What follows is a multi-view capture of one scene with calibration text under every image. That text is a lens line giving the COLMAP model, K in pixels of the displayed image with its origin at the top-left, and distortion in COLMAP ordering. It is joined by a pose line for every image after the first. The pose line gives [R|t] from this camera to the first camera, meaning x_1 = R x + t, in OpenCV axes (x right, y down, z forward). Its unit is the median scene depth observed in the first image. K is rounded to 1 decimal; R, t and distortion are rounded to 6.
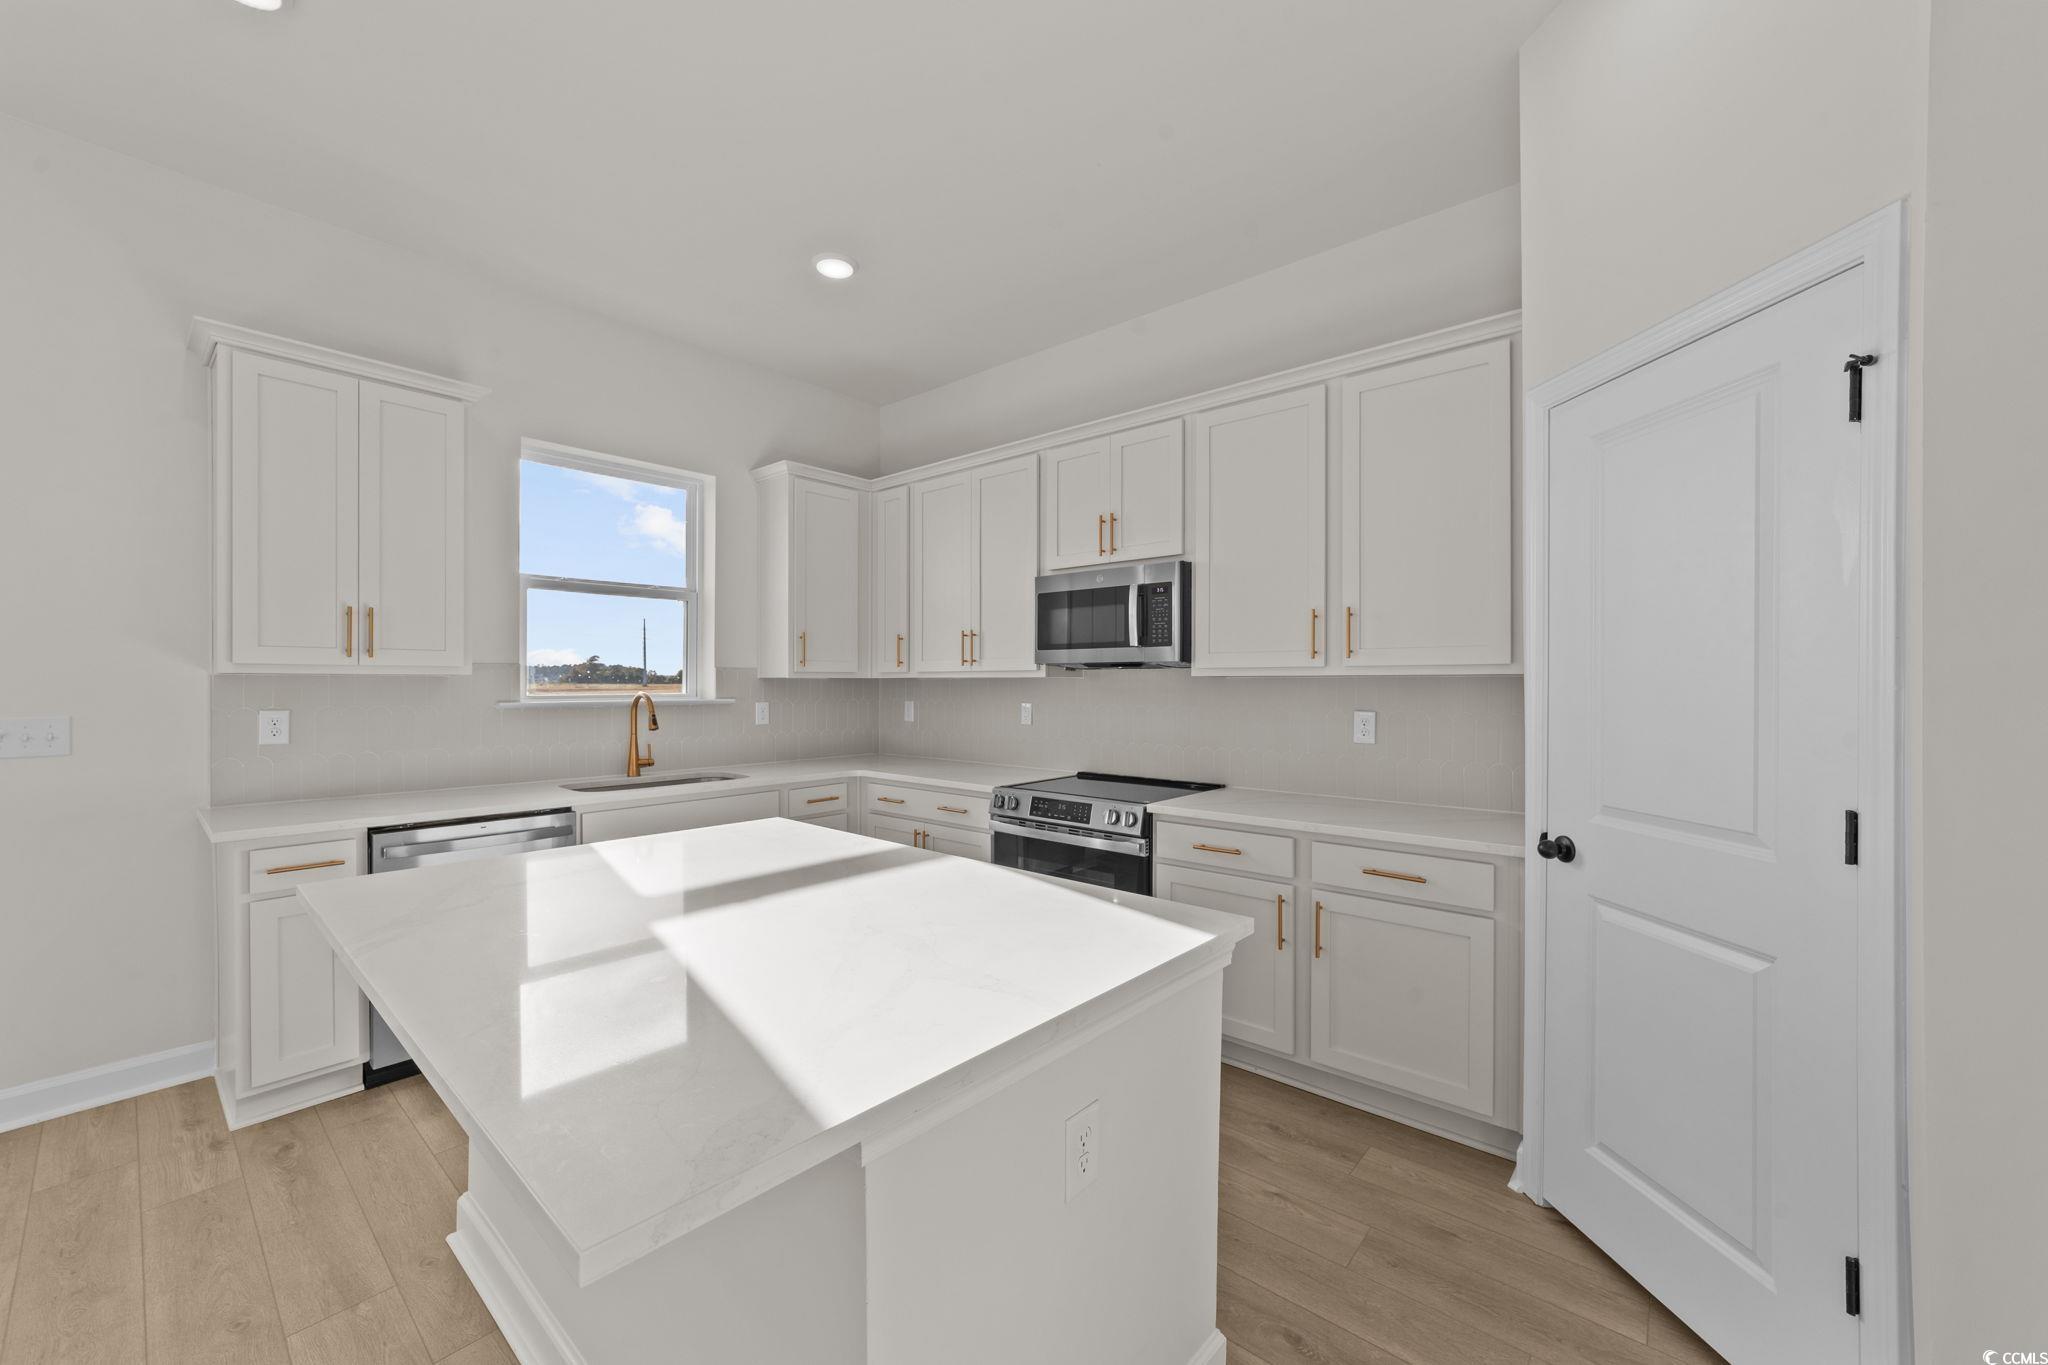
lens RADIAL K [[802.1, 0, 1016.6], [0, 802.1, 685.0], [0, 0, 1]] dist [0.000354, 0.000113]
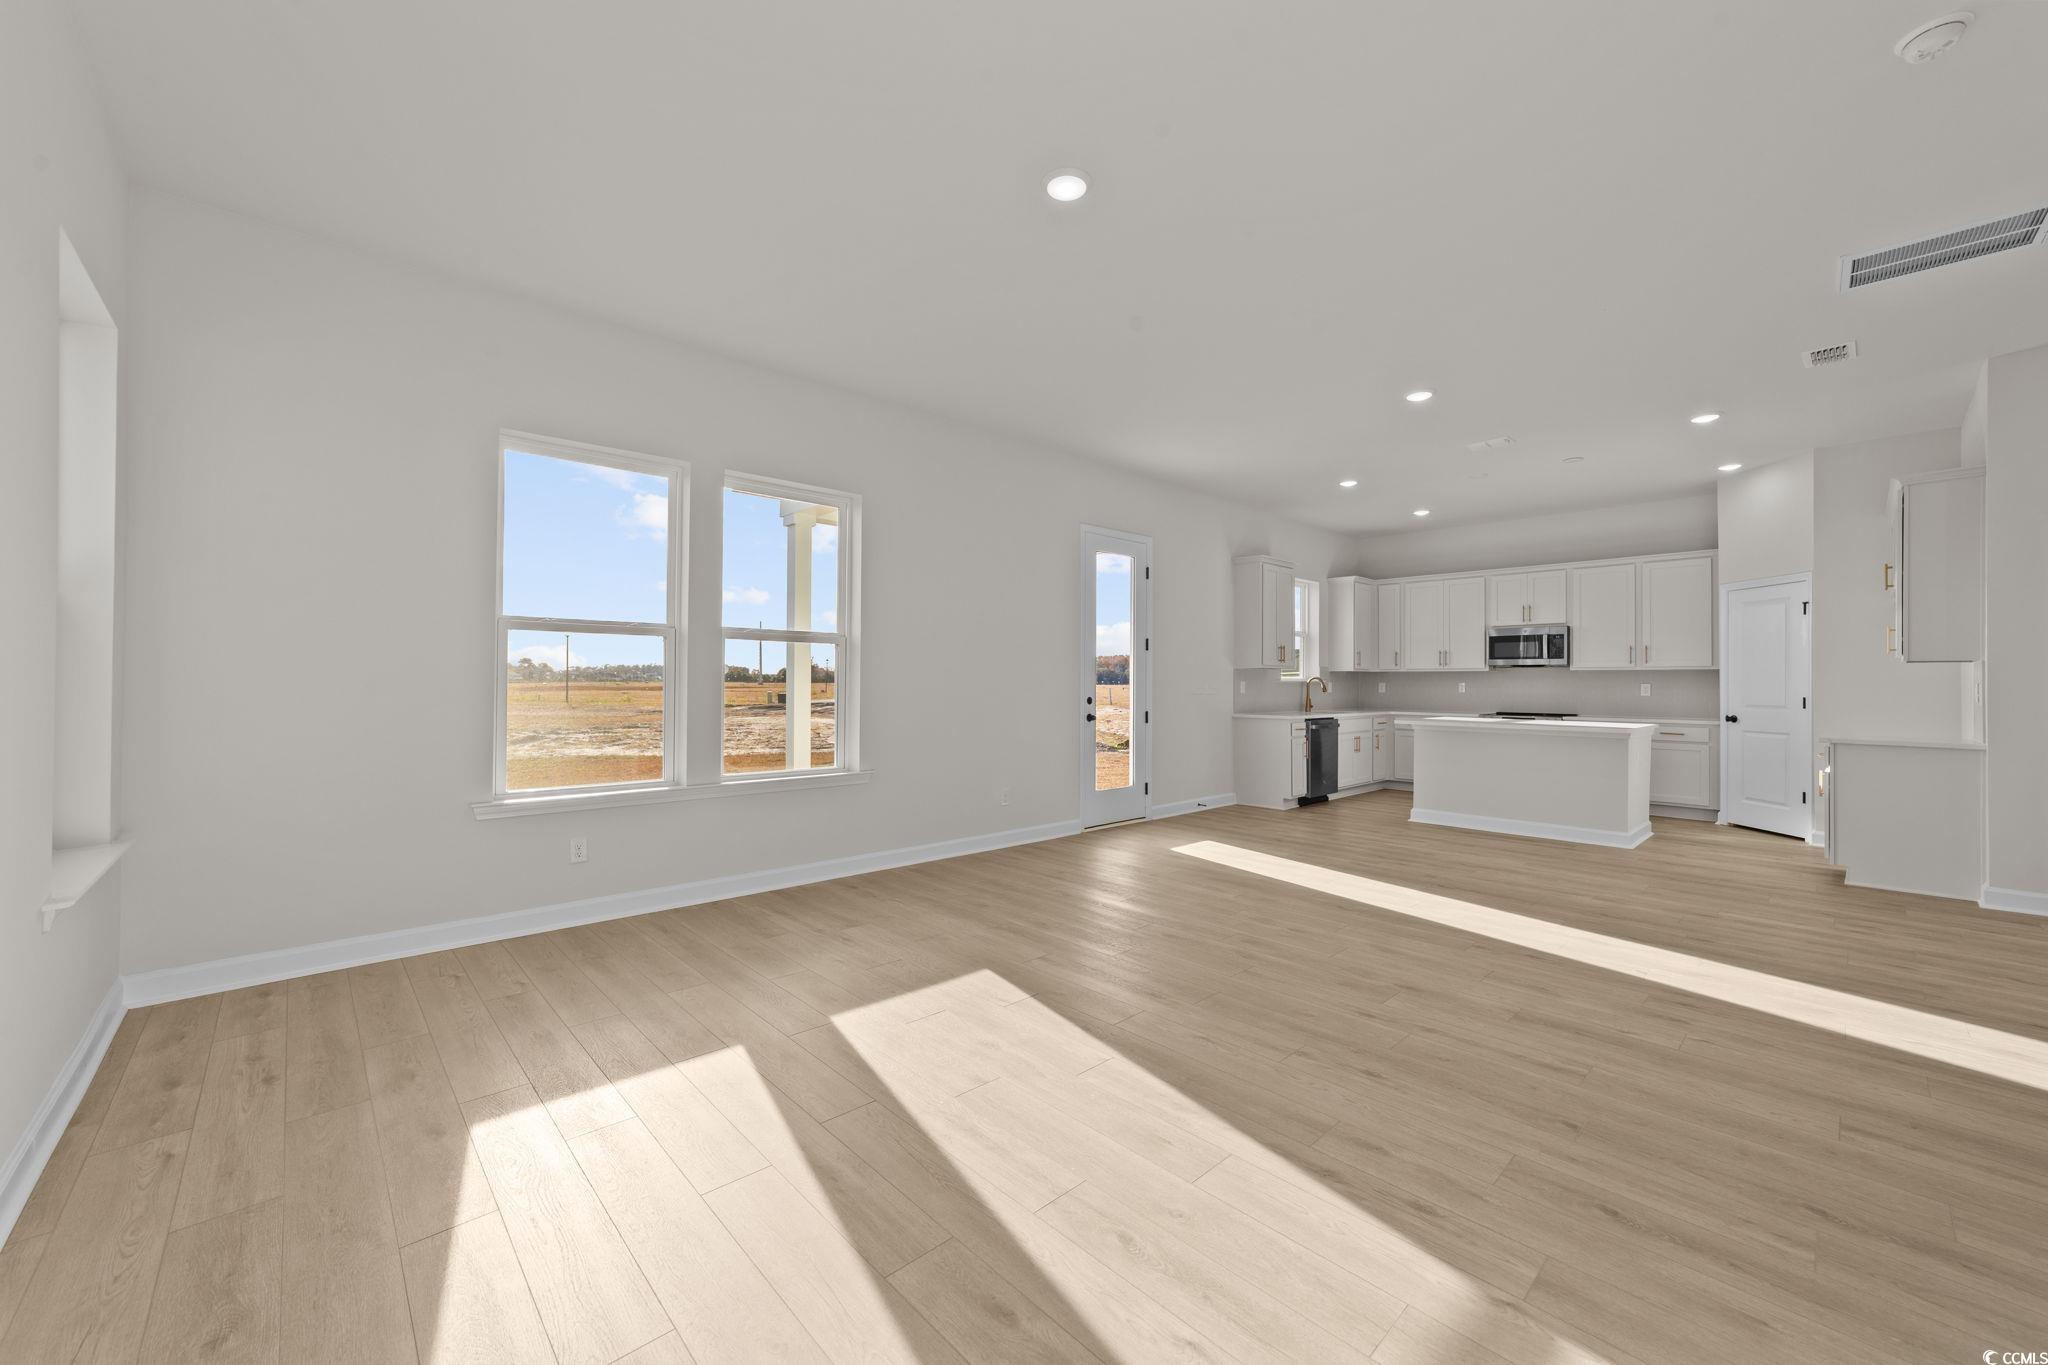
lens RADIAL K [[790.5, 0, 1031.3], [0, 790.5, 673.1], [0, 0, 1]] dist [-0.000433, 0.000563]
pose [[0.996629, 0.003131, -0.081981, -1.305436], [-0.004358, 0.999881, -0.014789, 0.043503], [0.081925, 0.015096, 0.996524, -1.681181]]
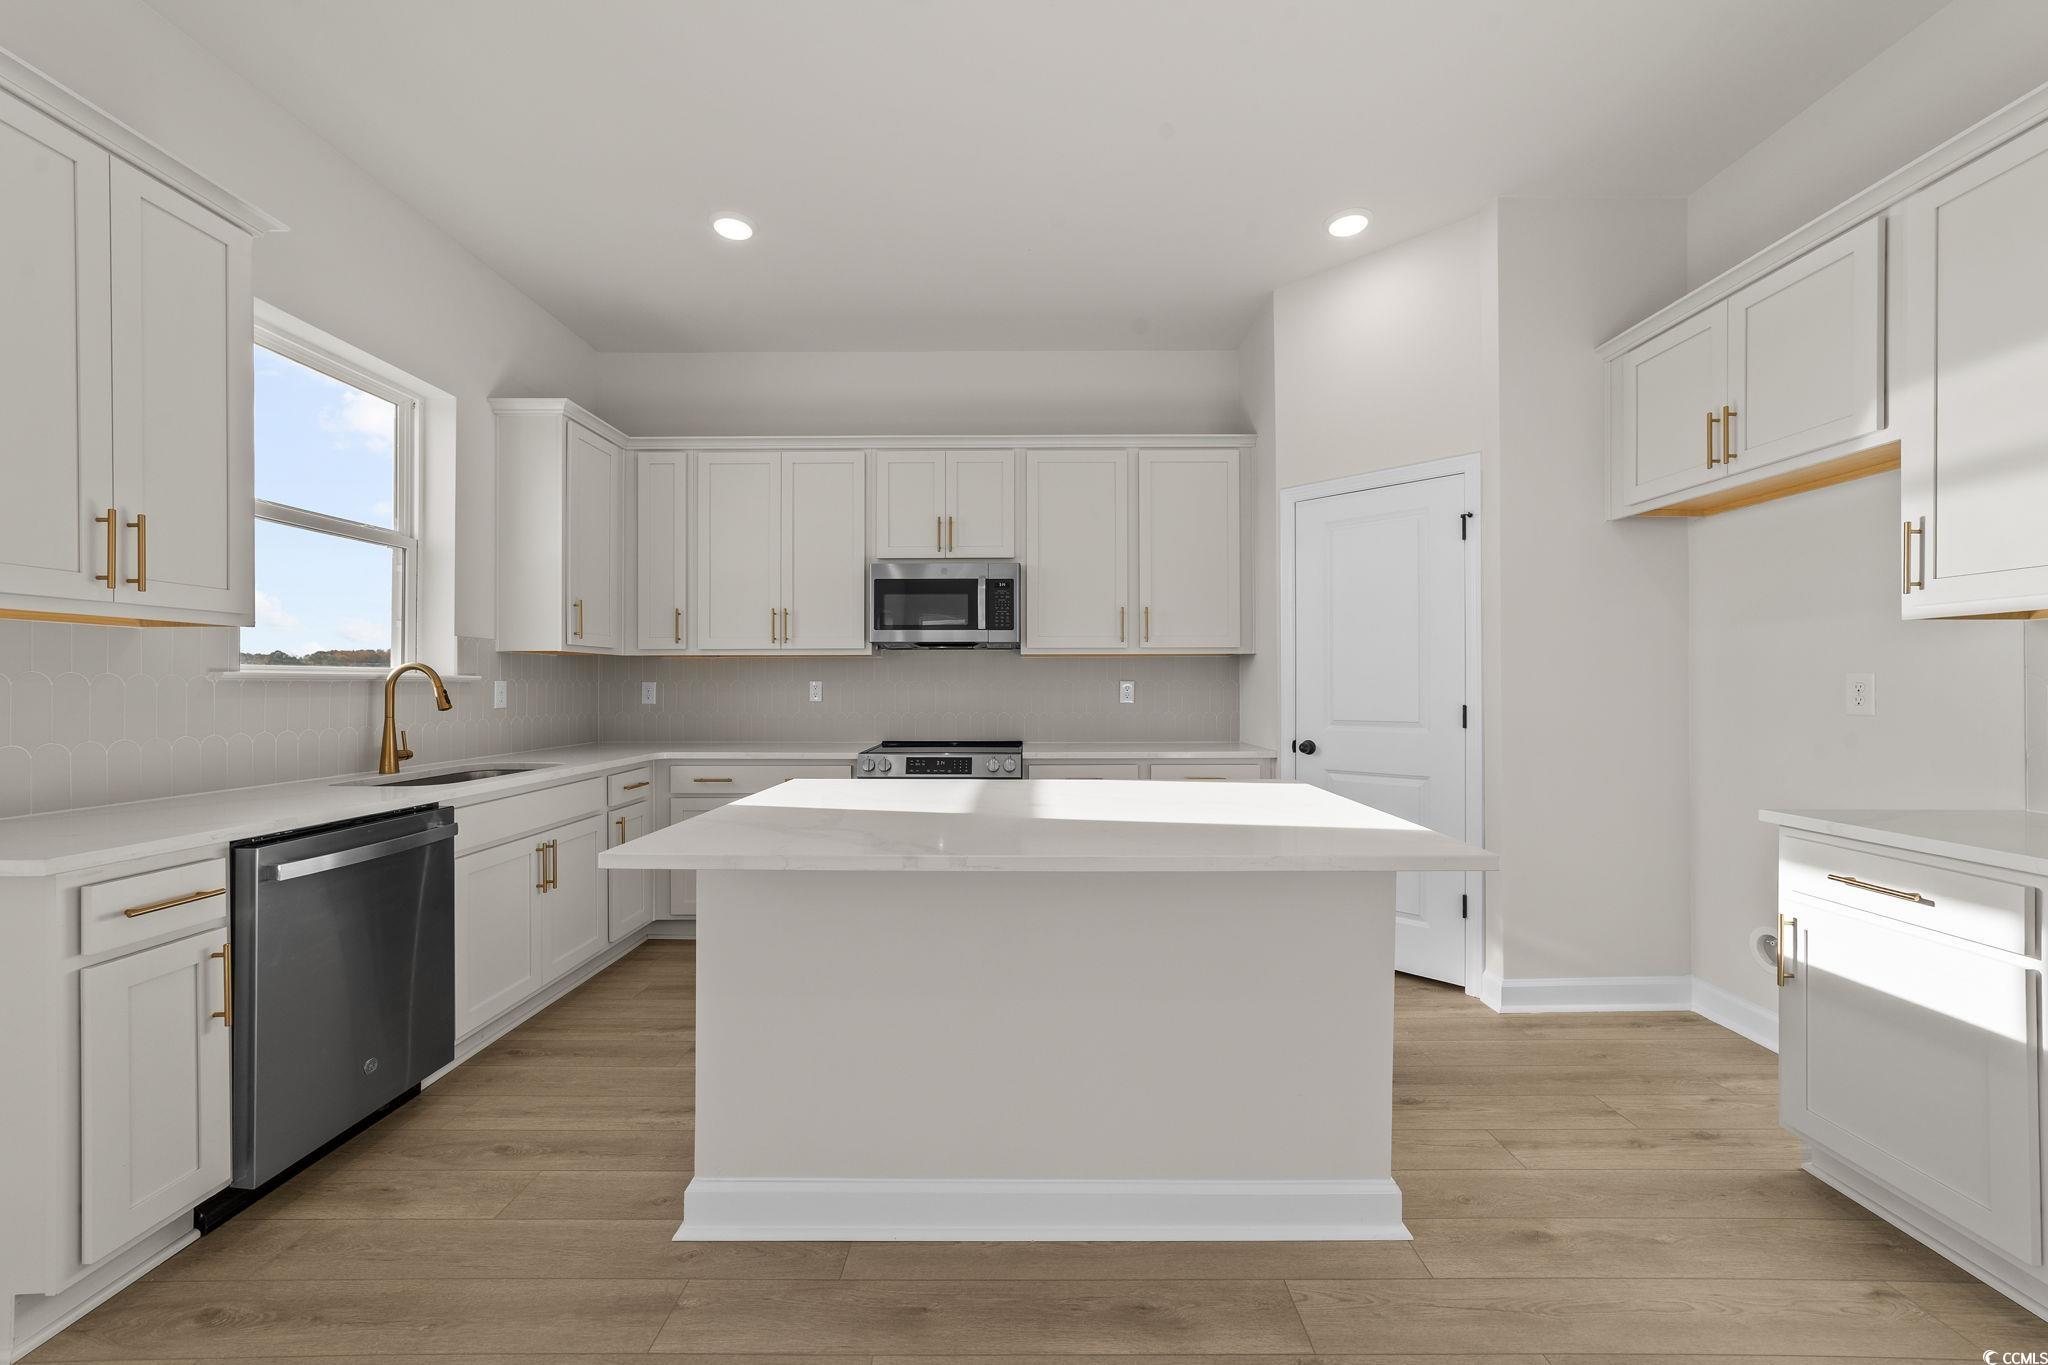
lens RADIAL K [[810.2, 0, 1027.9], [0, 810.2, 681.1], [0, 0, 1]] dist [-0.000303, 0.005429]
pose [[0.752946, 0.001691, 0.658080, -0.622514], [0.004343, 0.999962, -0.007539, 0.041300], [-0.658068, 0.008535, 0.752910, 0.023450]]
